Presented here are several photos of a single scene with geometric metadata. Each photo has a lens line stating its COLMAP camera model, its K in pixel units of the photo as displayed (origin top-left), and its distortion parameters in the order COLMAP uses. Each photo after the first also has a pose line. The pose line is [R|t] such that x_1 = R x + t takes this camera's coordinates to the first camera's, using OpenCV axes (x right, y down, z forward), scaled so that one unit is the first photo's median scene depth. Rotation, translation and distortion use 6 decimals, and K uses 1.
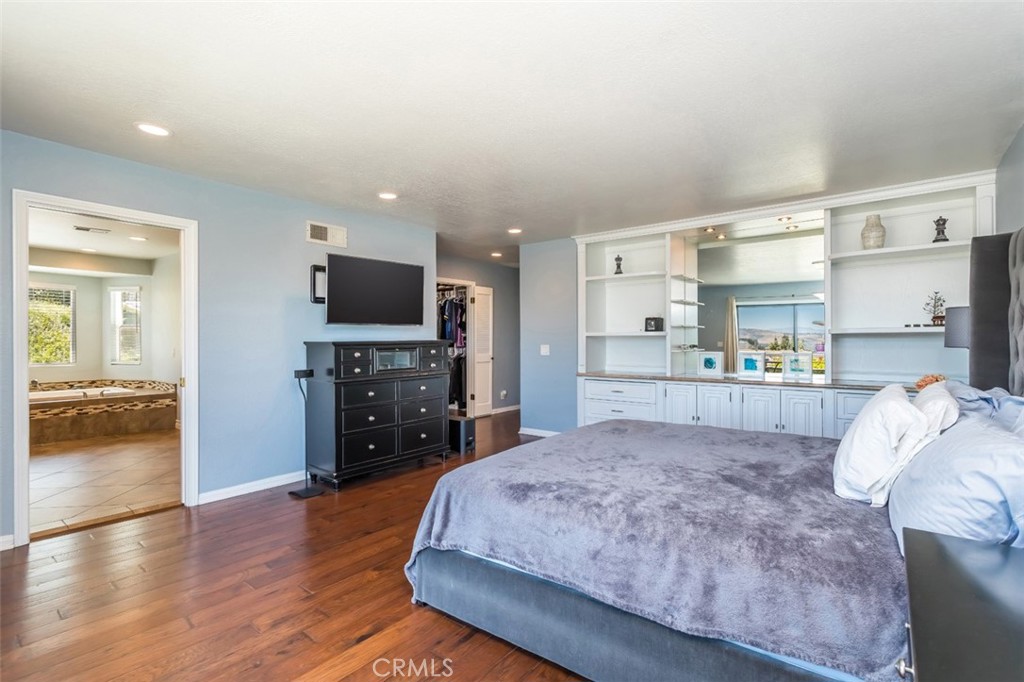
lens RADIAL K [[476.9, 0, 510.1], [0, 476.9, 340.6], [0, 0, 1]] dist [-0.001263, 0.001381]
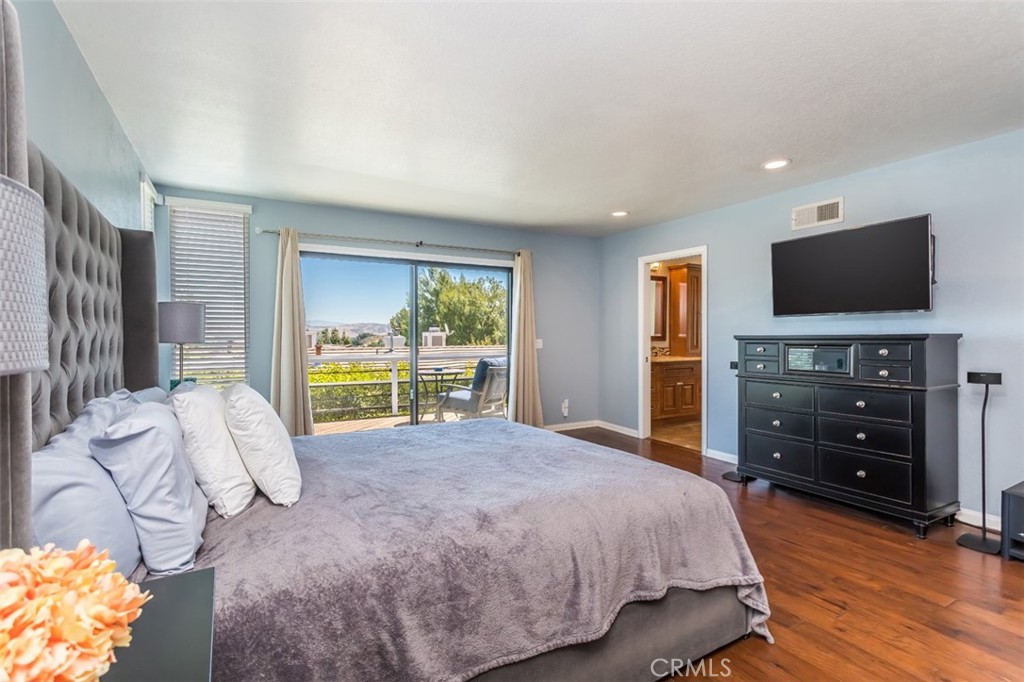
lens RADIAL K [[476.9, 0, 508.0], [0, 476.9, 339.0], [0, 0, 1]] dist [-0.001263, 0.001381]
pose [[-0.369090, 0.014787, -0.929276, 1.084602], [0.006254, 0.999890, 0.013427, -0.010848], [0.929373, -0.000856, -0.369142, 1.311981]]
